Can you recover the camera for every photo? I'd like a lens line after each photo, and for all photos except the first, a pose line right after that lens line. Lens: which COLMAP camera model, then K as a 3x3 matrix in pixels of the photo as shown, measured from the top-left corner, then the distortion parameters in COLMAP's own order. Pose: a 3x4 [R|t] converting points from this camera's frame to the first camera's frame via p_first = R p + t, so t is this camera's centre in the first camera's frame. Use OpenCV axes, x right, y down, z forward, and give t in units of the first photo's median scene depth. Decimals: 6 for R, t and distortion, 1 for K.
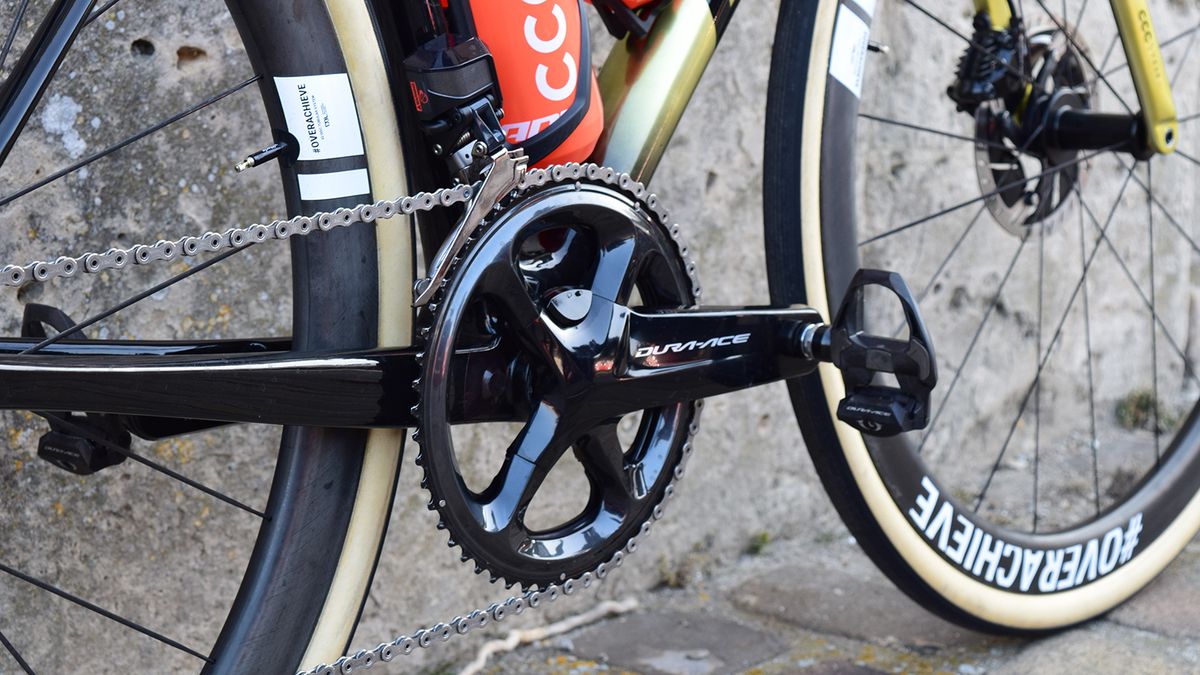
lens RADIAL K [[2483.5, 0, 602.9], [0, 2483.5, 335.0], [0, 0, 1]] dist [0.052328, 0.000000]
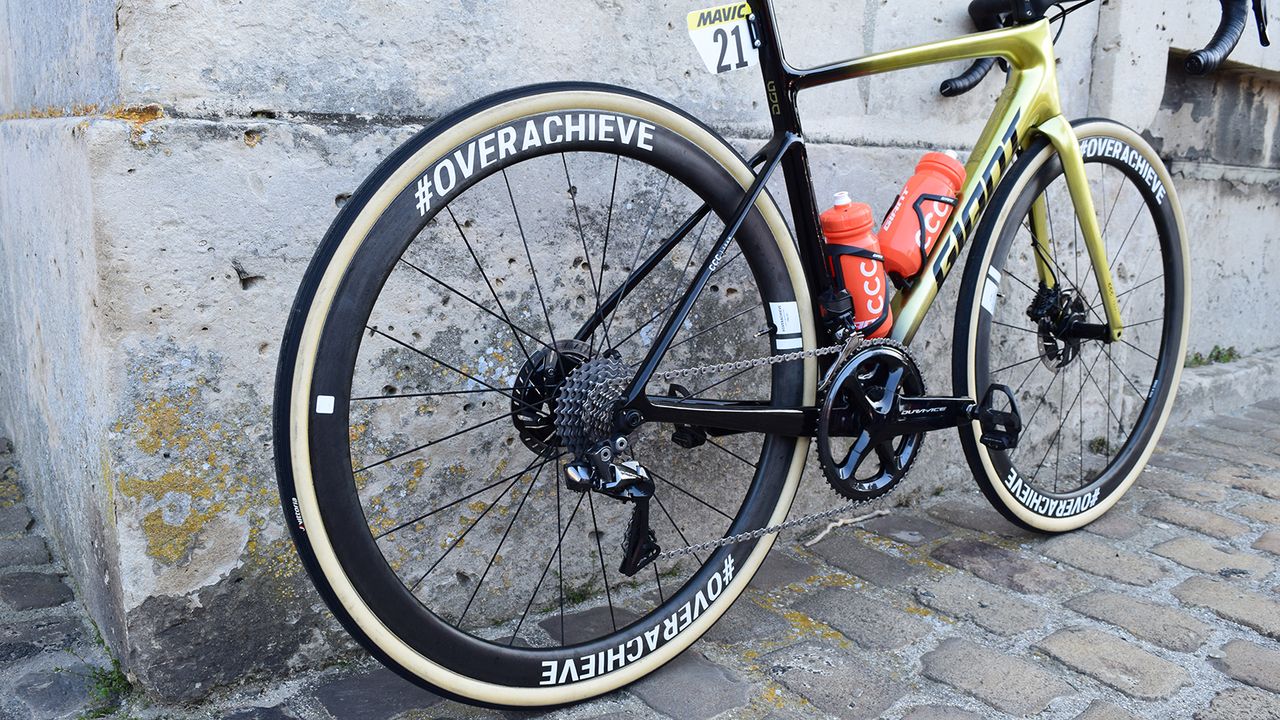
lens RADIAL K [[1030.6, 0, 640.6], [0, 1030.6, 400.7], [0, 0, 1]] dist [-0.088234, 0.006733]
pose [[0.977279, 0.045029, -0.207118, -0.028626], [-0.044437, 0.998984, 0.007515, -0.001036], [0.207246, 0.001859, 0.978287, -0.082842]]
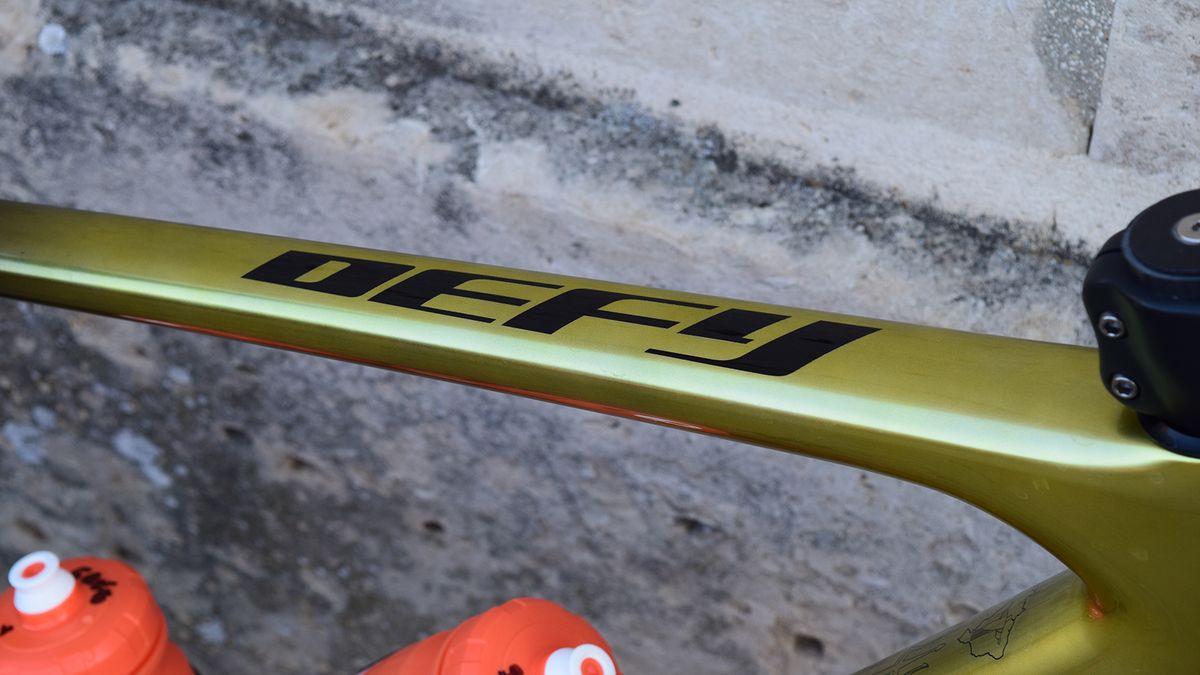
lens RADIAL K [[2685.4, 0, 595.0], [0, 2685.4, 334.9], [0, 0, 1]] dist [0.058333, 0.000000]
pose [[0.305923, 0.663669, -0.682609, 0.452507], [-0.207921, 0.746250, 0.632361, -0.742227], [0.929075, -0.051525, 0.366285, 0.785463]]
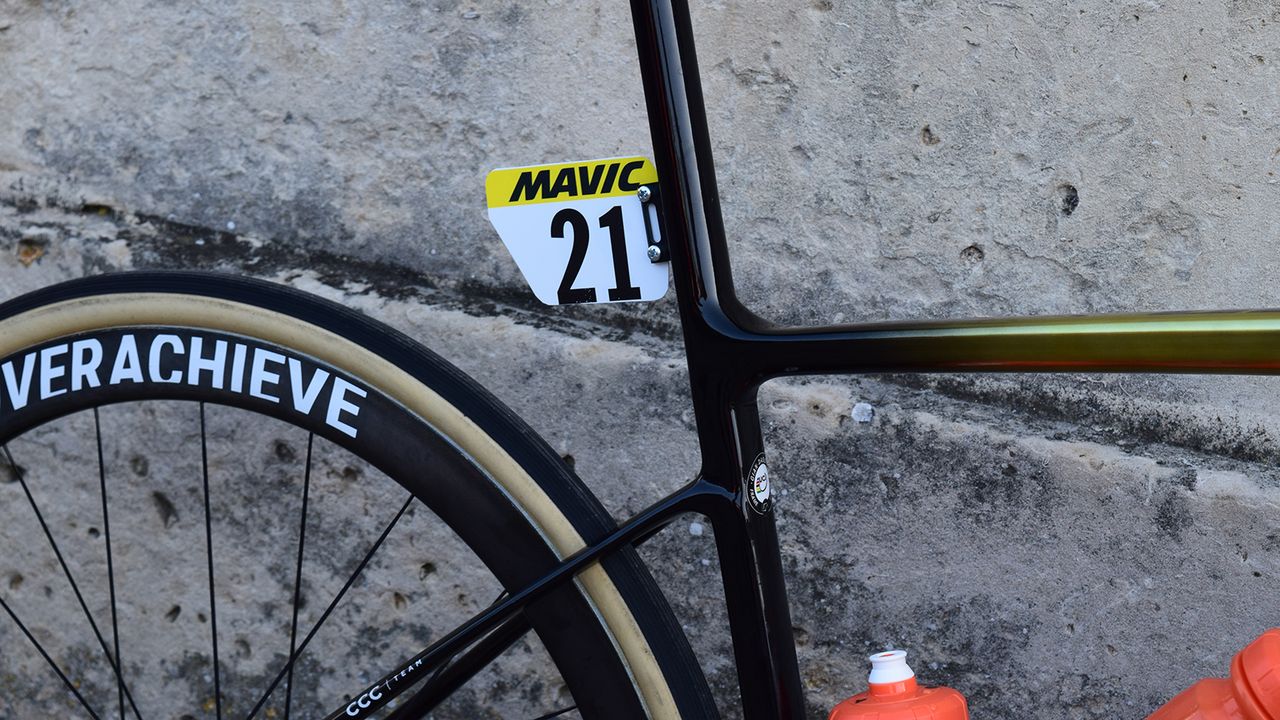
lens RADIAL K [[2864.4, 0, 642.6], [0, 2864.4, 307.4], [0, 0, 1]] dist [0.058333, 0.000000]
pose [[0.246907, 0.211997, -0.945565, 0.879022], [-0.299885, 0.944592, 0.133473, -0.429596], [0.921469, 0.250606, 0.296801, 0.488136]]
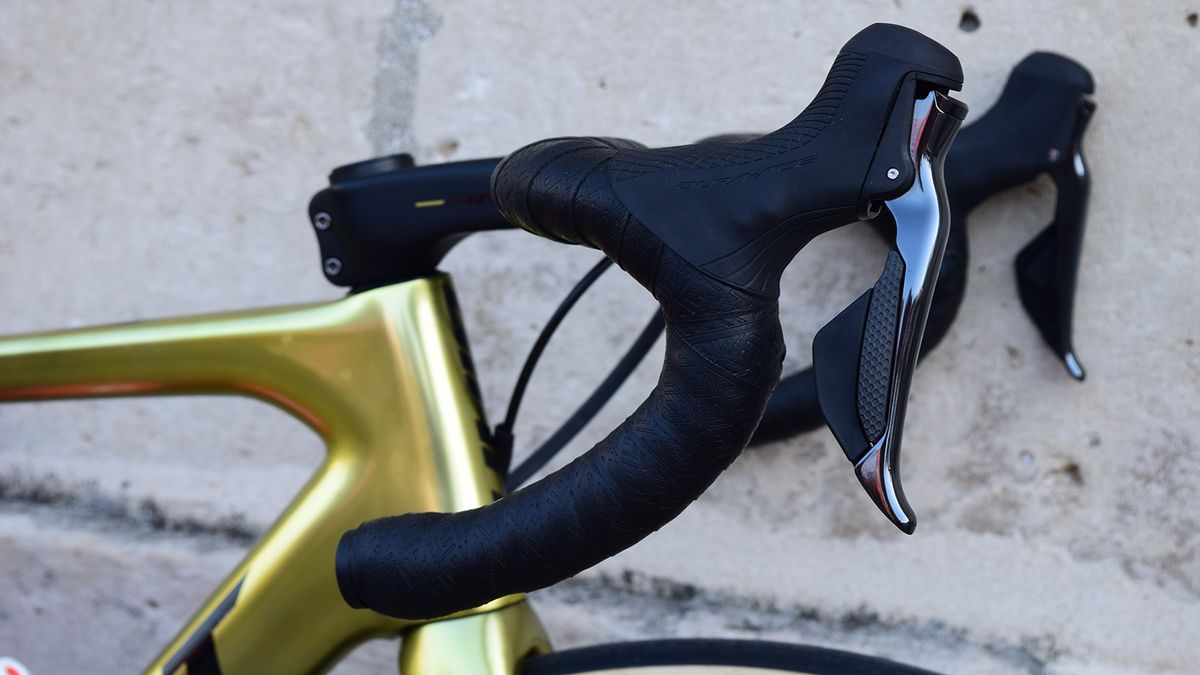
lens RADIAL K [[2483.5, 0, 597.7], [0, 2483.5, 341.3], [0, 0, 1]] dist [0.052328, 0.000000]
pose [[0.410272, 0.153640, -0.898928, 0.891741], [-0.257637, 0.965080, 0.047360, -0.466764], [0.874814, 0.212167, 0.435529, 0.800766]]
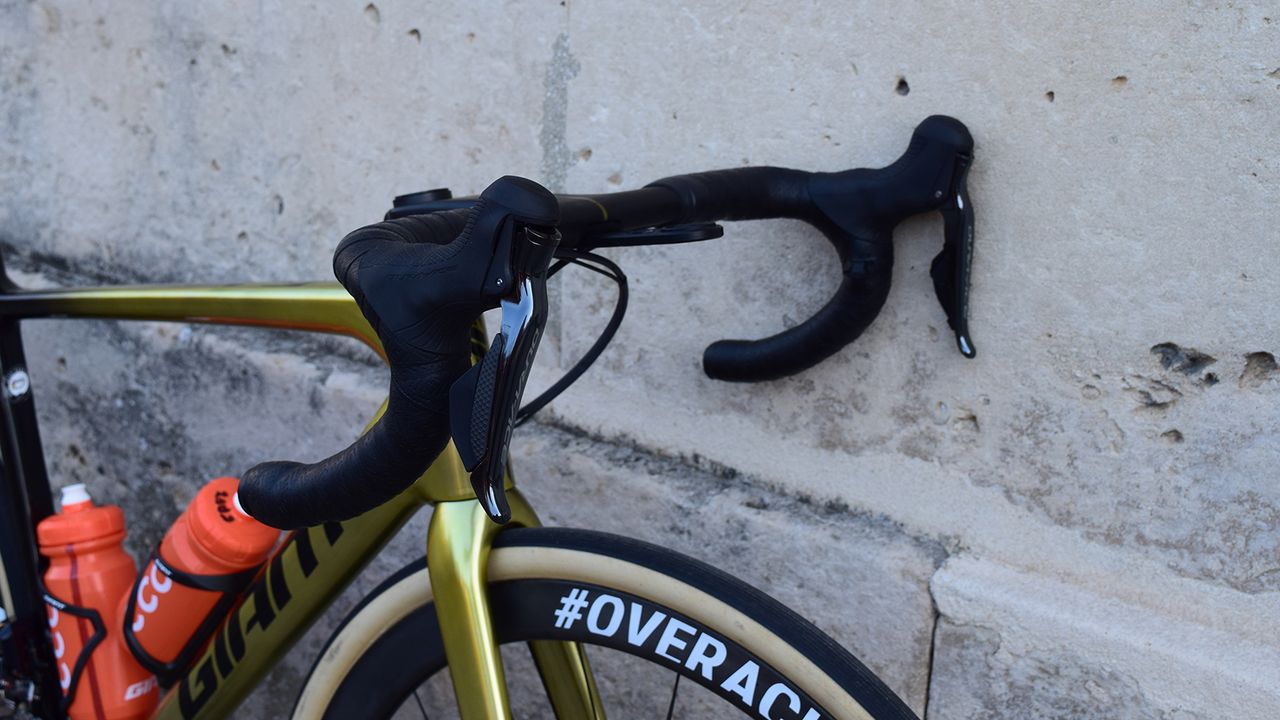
lens RADIAL K [[1853.7, 0, 641.6], [0, 1853.7, 314.4], [0, 0, 1]] dist [-0.011308, 0.000000]
pose [[0.057829, 0.261714, -0.963411, 1.015667], [-0.256798, 0.936453, 0.238977, -0.651644], [0.964734, 0.233582, 0.121362, 1.080961]]
